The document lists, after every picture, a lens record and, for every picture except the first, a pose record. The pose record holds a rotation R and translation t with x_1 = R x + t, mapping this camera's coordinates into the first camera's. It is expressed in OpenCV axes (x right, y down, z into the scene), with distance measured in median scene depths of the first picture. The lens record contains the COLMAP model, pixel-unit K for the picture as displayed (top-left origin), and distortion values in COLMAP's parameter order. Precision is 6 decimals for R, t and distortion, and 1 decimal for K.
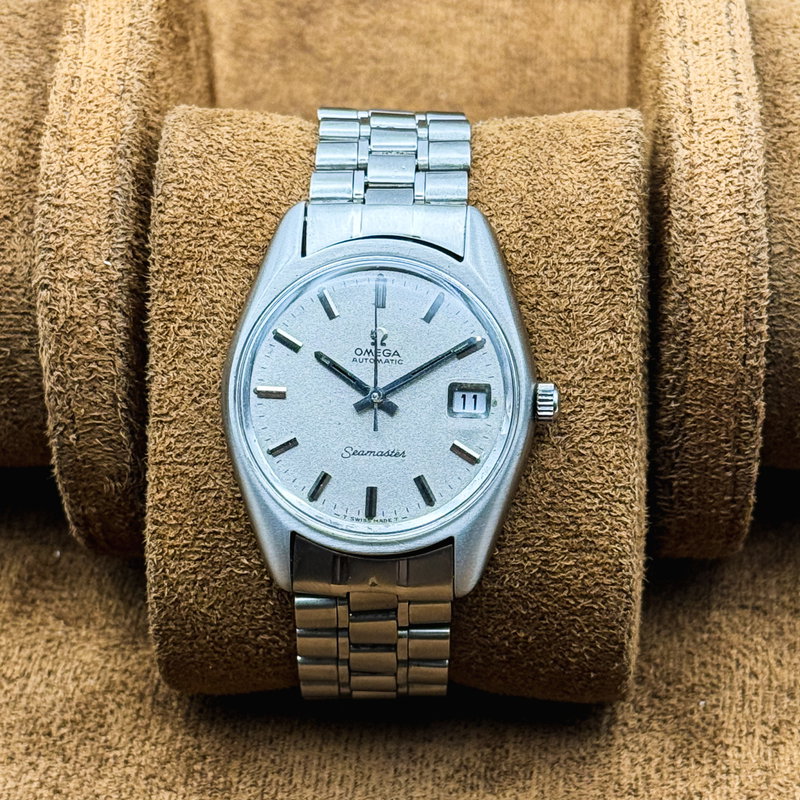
lens RADIAL K [[2448.3, 0, 400.0], [0, 2448.3, 400.0], [0, 0, 1]] dist [0.036077, 1.104075]
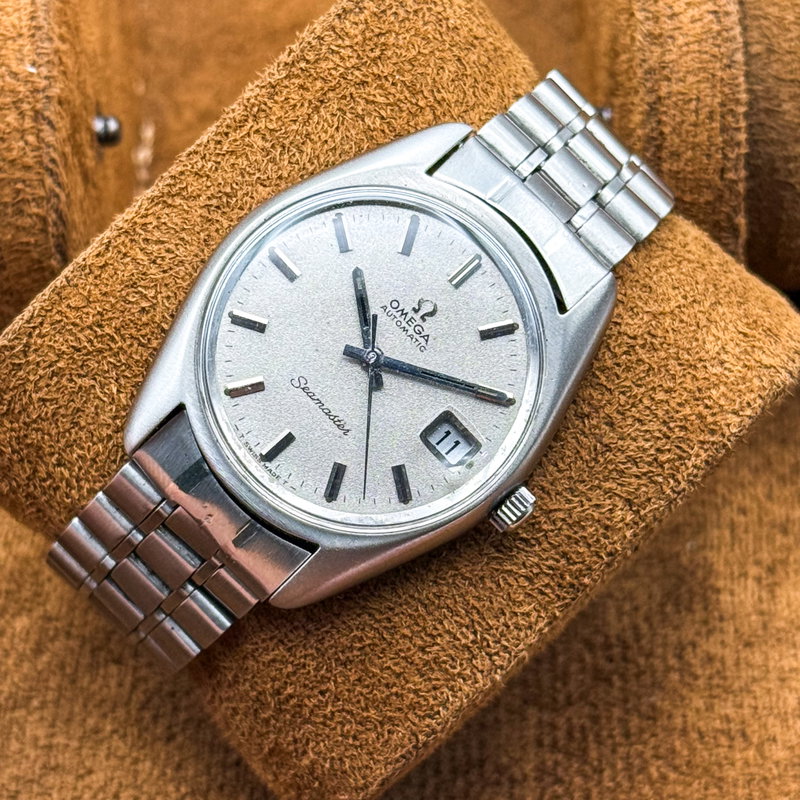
lens RADIAL K [[2448.3, 0, 400.0], [0, 2448.3, 400.0], [0, 0, 1]] dist [0.036077, 1.104075]
pose [[0.710888, 0.702673, 0.029813, -0.017154], [-0.701908, 0.711509, -0.032873, 0.028167], [-0.044311, 0.002443, 0.999015, 0.177033]]
